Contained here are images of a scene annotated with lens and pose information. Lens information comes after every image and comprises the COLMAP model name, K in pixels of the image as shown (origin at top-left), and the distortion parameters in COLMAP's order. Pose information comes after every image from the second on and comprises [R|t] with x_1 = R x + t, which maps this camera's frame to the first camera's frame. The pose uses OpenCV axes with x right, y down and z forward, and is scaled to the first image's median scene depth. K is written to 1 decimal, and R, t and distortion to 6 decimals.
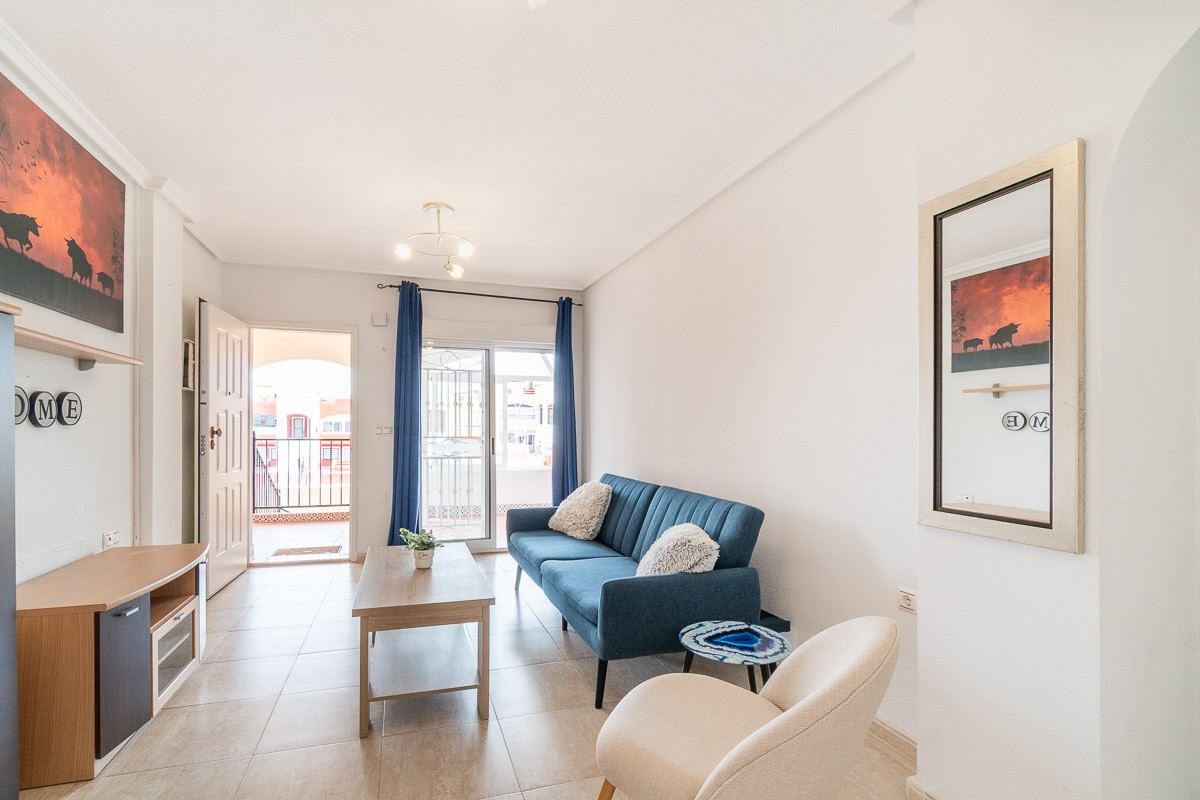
lens RADIAL K [[520.7, 0, 559.1], [0, 520.7, 426.2], [0, 0, 1]] dist [0.001322, -0.000062]
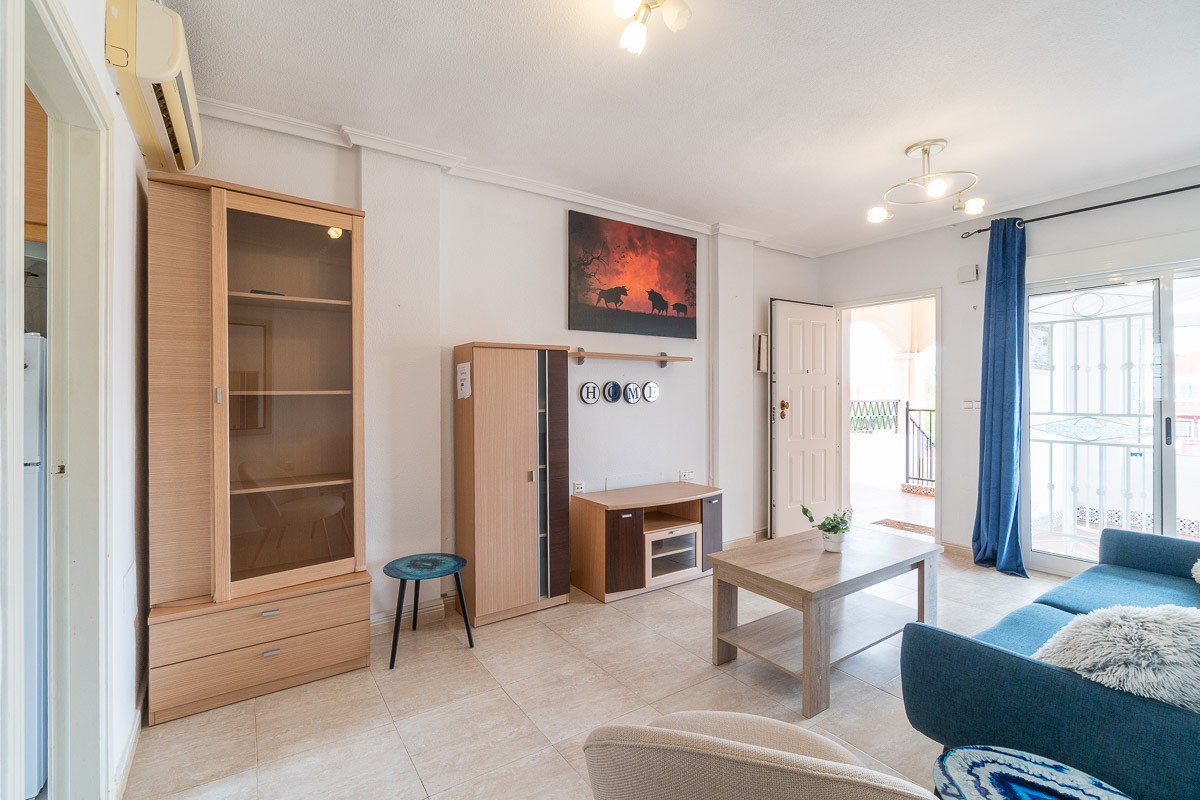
lens RADIAL K [[538.0, 0, 605.8], [0, 538.0, 395.1], [0, 0, 1]] dist [0.002466, 0.000072]
pose [[0.298259, -0.002670, -0.954481, 0.431568], [0.009320, 0.999957, 0.000115, -0.016381], [0.954439, -0.008930, 0.298271, 0.228369]]
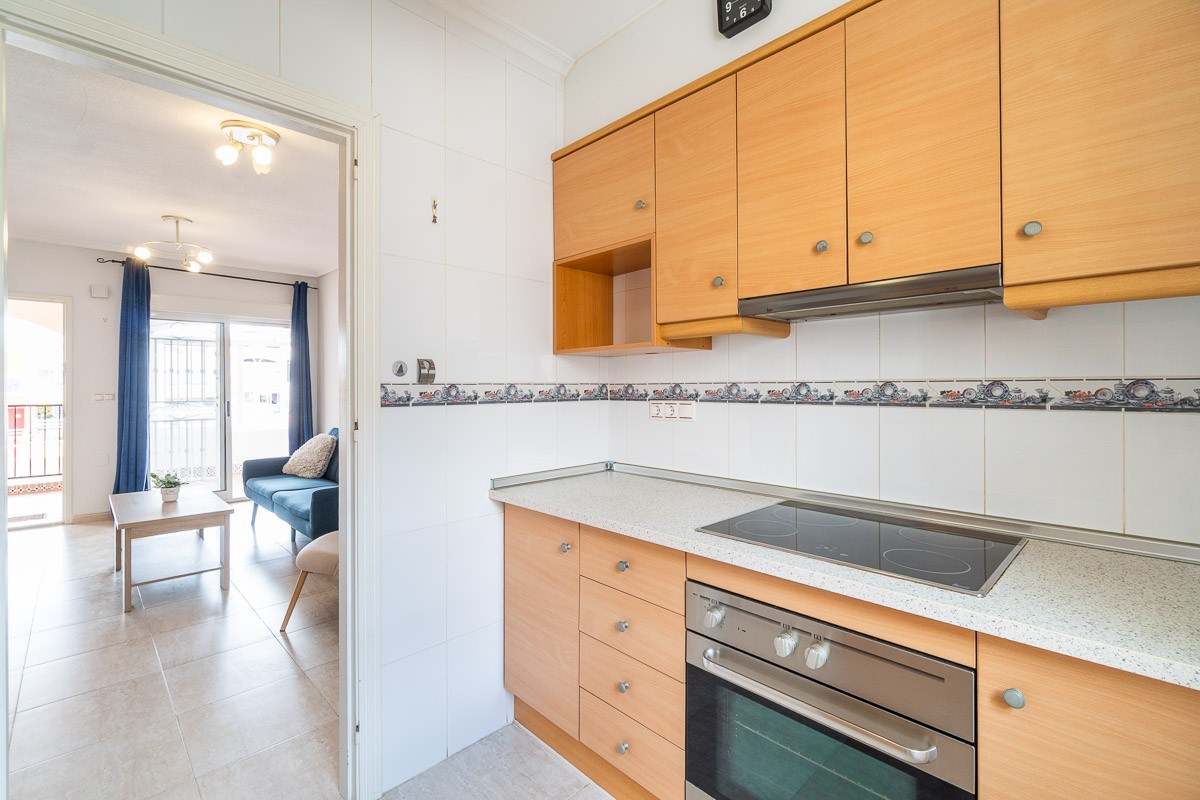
lens RADIAL K [[551.8, 0, 600.2], [0, 551.8, 382.7], [0, 0, 1]] dist [-0.001349, 0.000205]
pose [[0.889936, -0.004286, 0.456066, 0.064443], [0.002540, 0.999987, 0.004441, -0.030652], [-0.456079, -0.002794, 0.889935, -0.616115]]
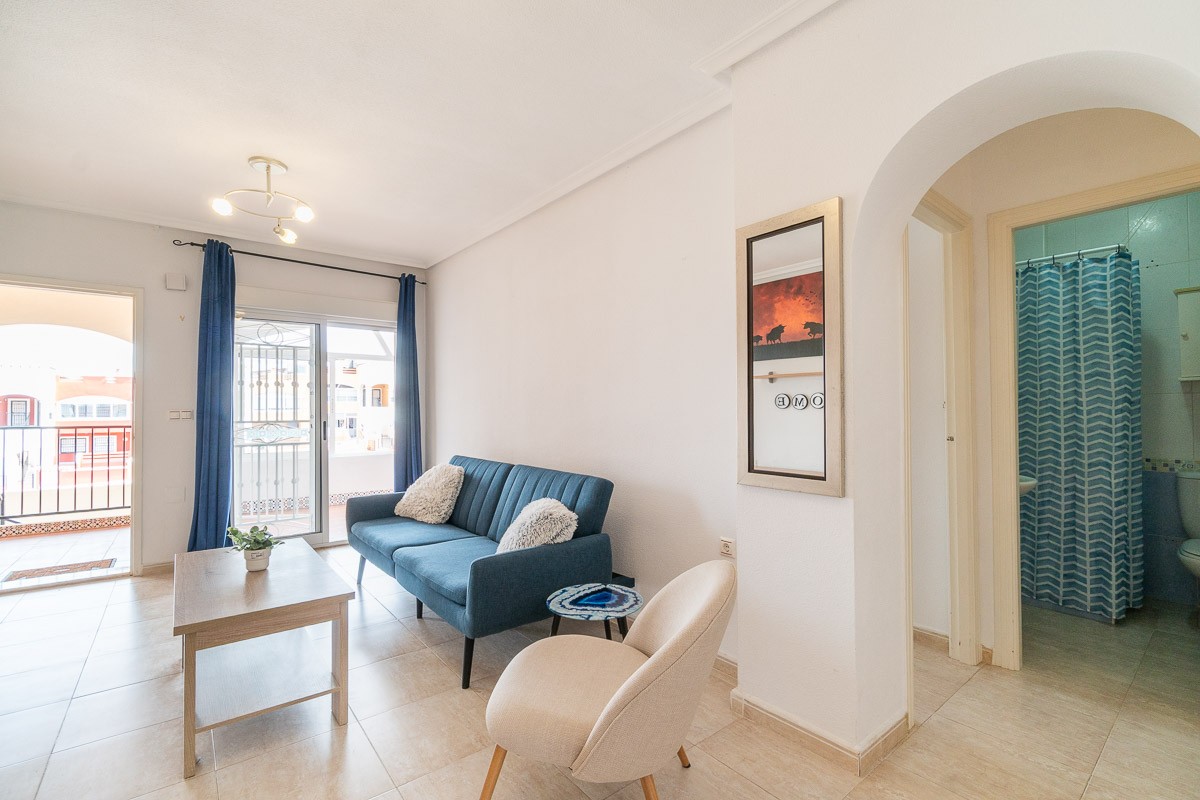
lens RADIAL K [[519.5, 0, 579.0], [0, 519.5, 402.1], [0, 0, 1]] dist [0.000712, 0.000080]
pose [[0.933987, -0.003216, 0.357292, -0.051920], [0.006948, 0.999934, -0.009161, 0.000303], [-0.357239, 0.011039, 0.933948, -0.013304]]
